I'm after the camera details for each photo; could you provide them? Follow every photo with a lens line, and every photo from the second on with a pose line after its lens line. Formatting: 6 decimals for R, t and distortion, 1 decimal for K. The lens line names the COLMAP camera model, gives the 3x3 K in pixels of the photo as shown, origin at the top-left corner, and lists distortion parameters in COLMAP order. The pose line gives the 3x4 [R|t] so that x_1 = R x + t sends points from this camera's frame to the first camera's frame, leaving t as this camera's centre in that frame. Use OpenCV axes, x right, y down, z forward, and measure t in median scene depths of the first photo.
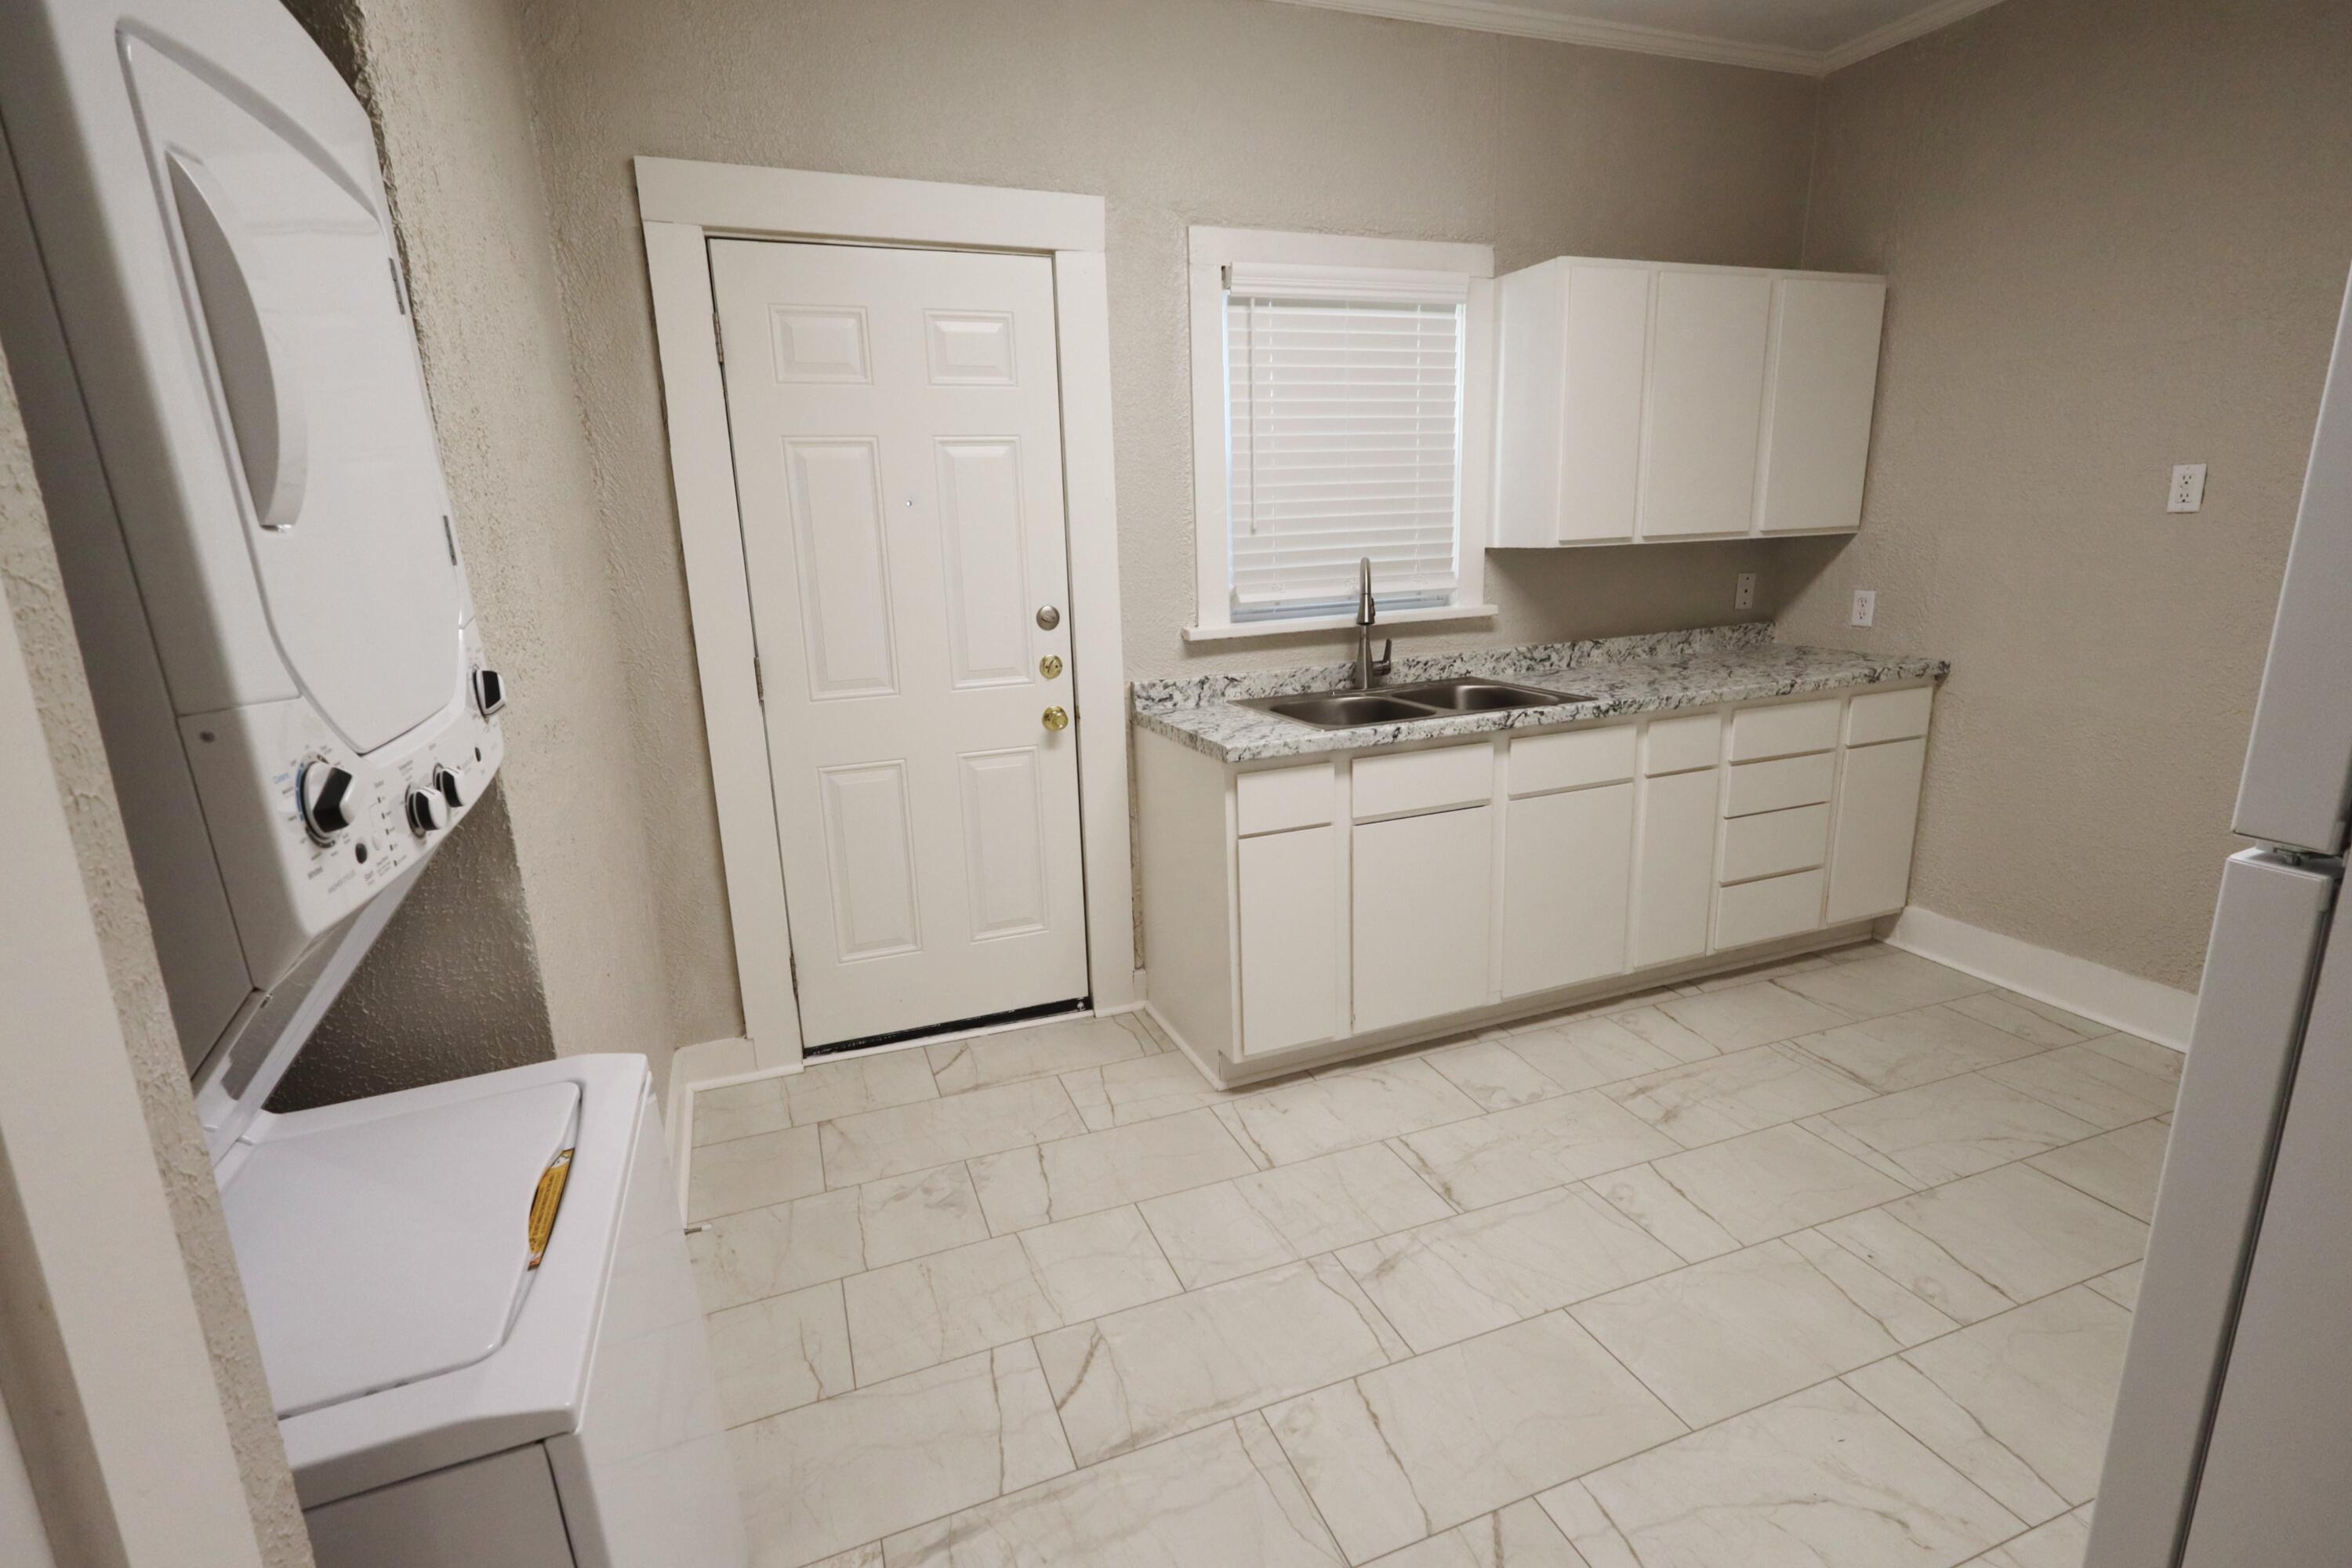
lens RADIAL K [[1133.8, 0, 1176.0], [0, 1133.8, 784.0], [0, 0, 1]] dist [0.004233, 0.000755]
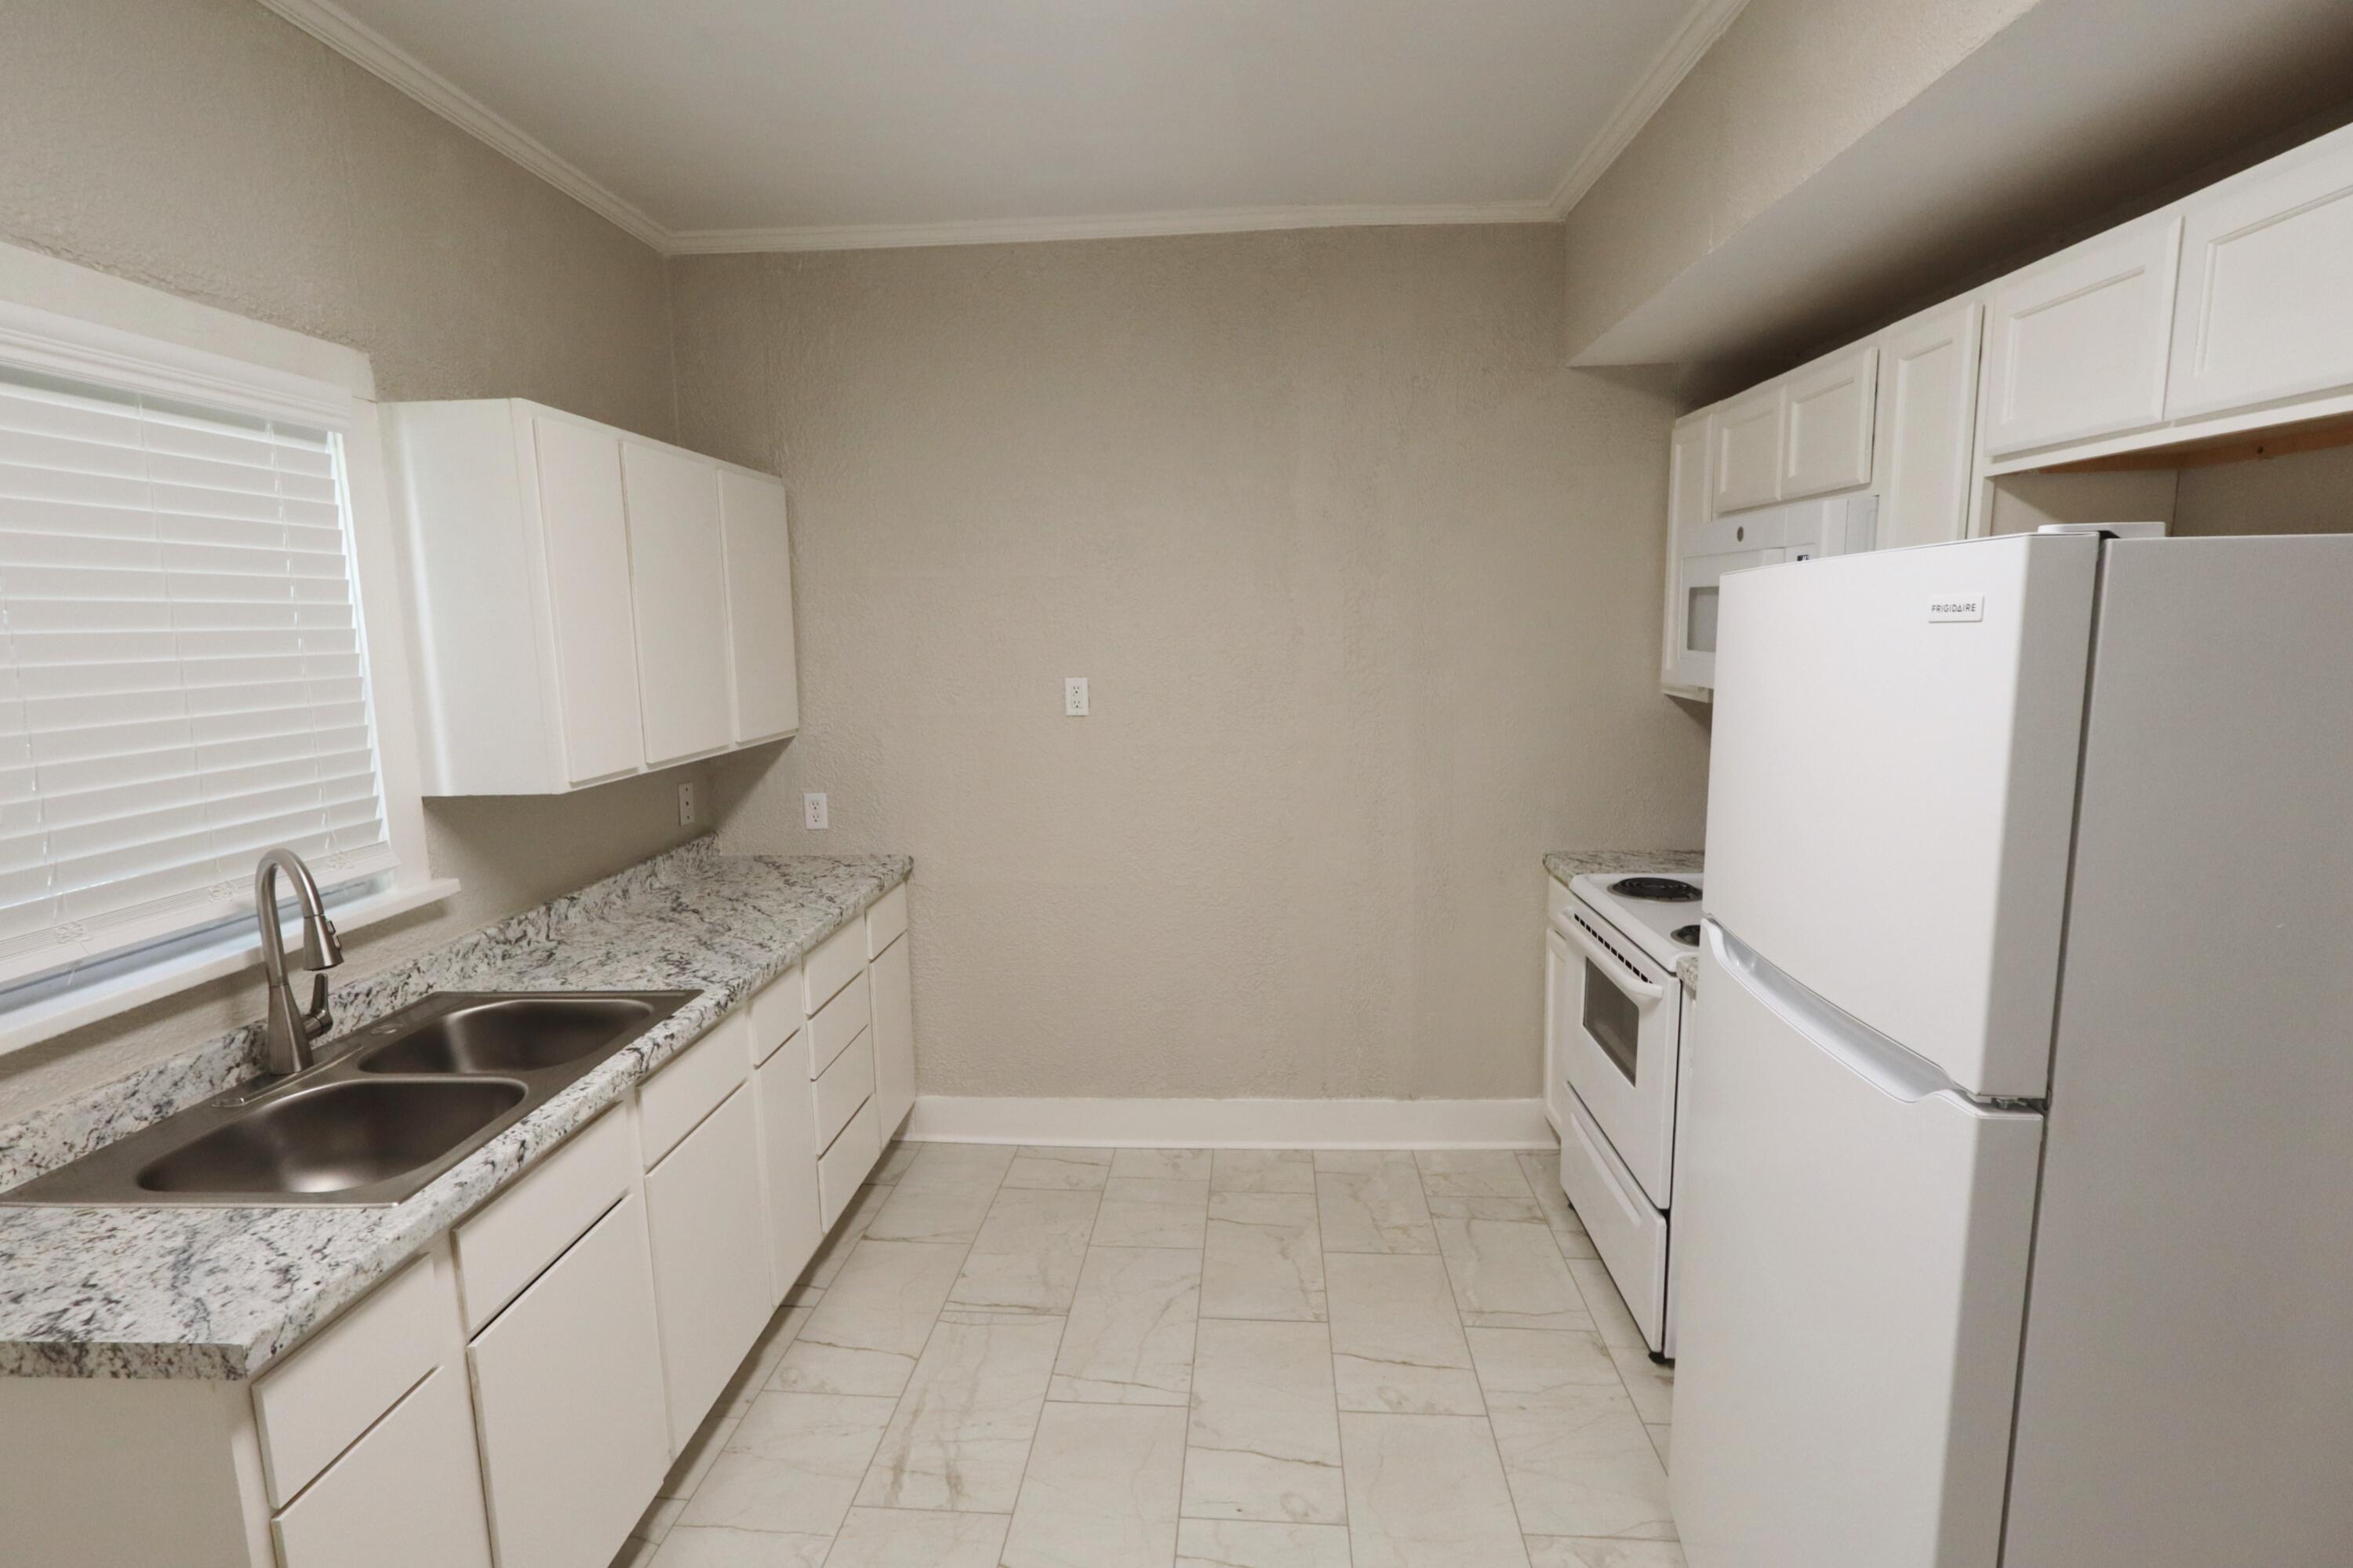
lens RADIAL K [[1134.3, 0, 1176.5], [0, 1134.3, 784.0], [0, 0, 1]] dist [0.004233, 0.000755]
pose [[0.421902, -0.102578, 0.900820, -0.141558], [0.208854, 0.977853, 0.013533, -0.137772], [-0.882258, 0.182430, 0.433982, 0.337178]]
